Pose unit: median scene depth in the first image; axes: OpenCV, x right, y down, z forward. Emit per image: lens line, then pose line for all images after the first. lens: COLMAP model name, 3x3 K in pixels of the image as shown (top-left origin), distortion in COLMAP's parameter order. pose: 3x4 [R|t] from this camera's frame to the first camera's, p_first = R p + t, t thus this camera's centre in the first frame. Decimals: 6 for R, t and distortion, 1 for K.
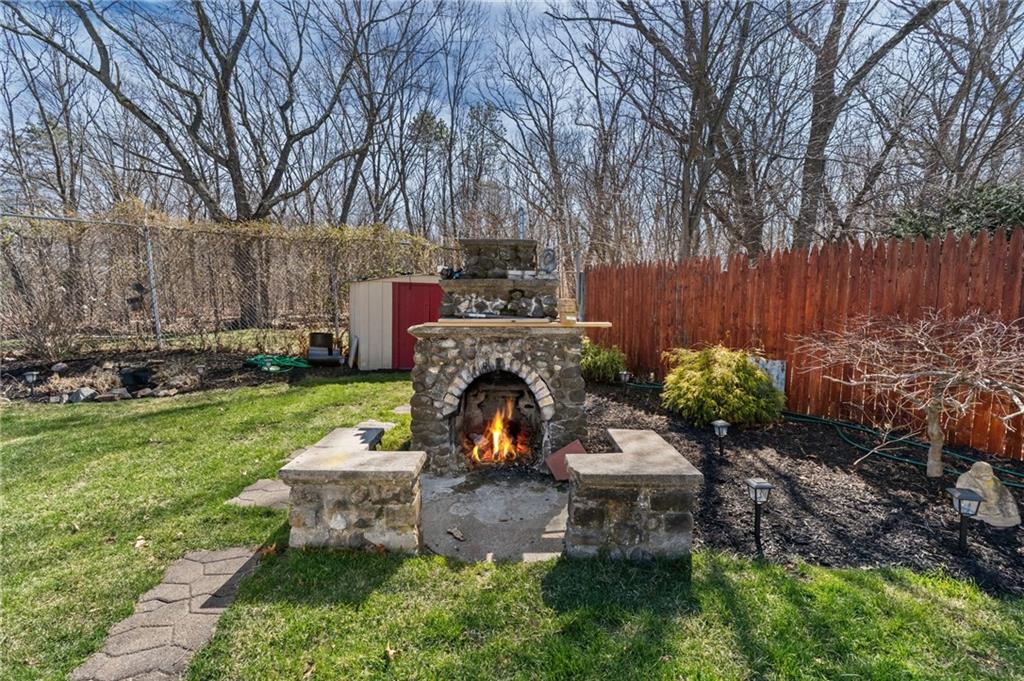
lens RADIAL K [[466.8, 0, 516.4], [0, 466.8, 346.8], [0, 0, 1]] dist [0.000850, 0.000275]
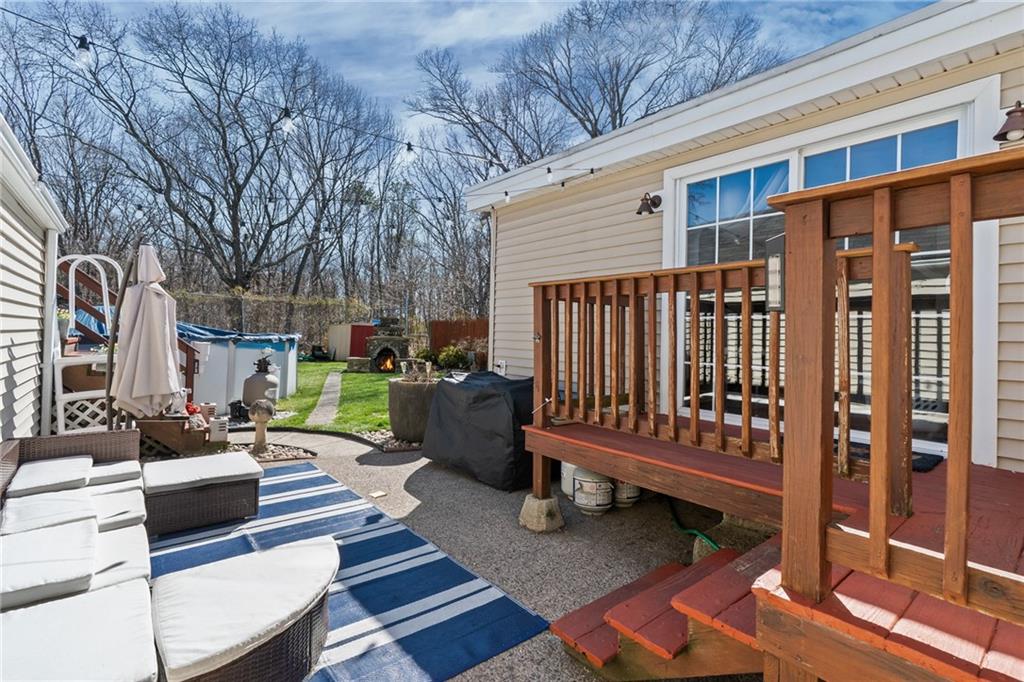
lens RADIAL K [[477.9, 0, 512.0], [0, 477.9, 341.0], [0, 0, 1]] dist [0.000722, 0.000799]
pose [[0.990292, 0.018409, 0.137777, 0.239865], [-0.005581, 0.995658, -0.092920, 0.188575], [-0.138889, 0.091249, 0.986095, -1.702290]]
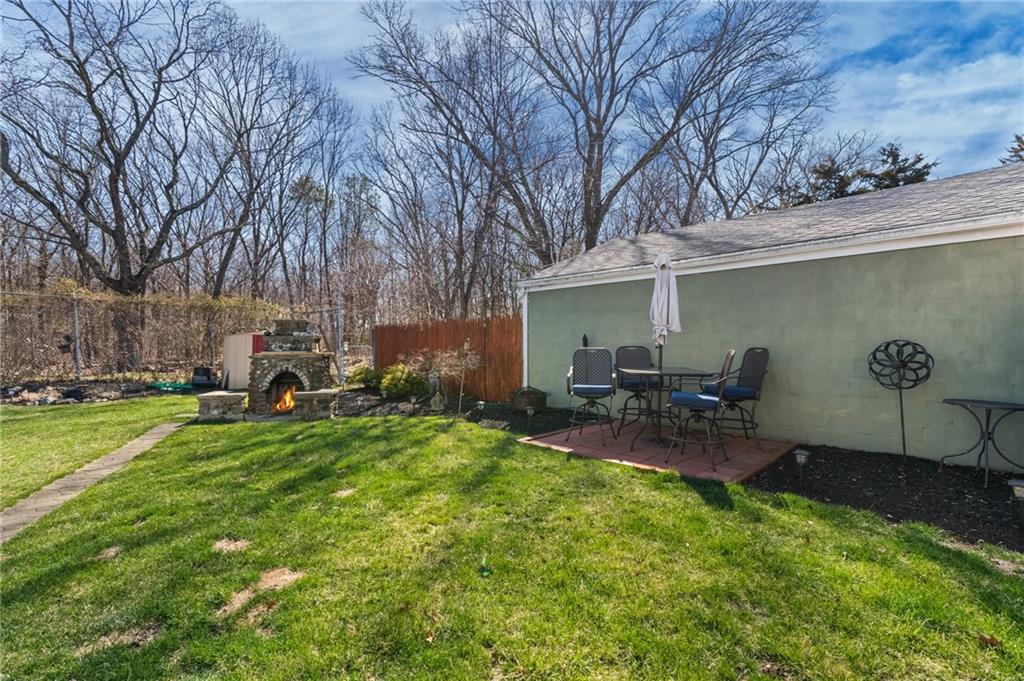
lens RADIAL K [[466.8, 0, 516.4], [0, 466.8, 346.8], [0, 0, 1]] dist [0.000850, 0.000275]
pose [[0.977144, -0.007232, 0.212454, 0.310385], [0.028098, 0.995046, -0.095359, 0.092749], [-0.210712, 0.099149, 0.972507, -0.840363]]
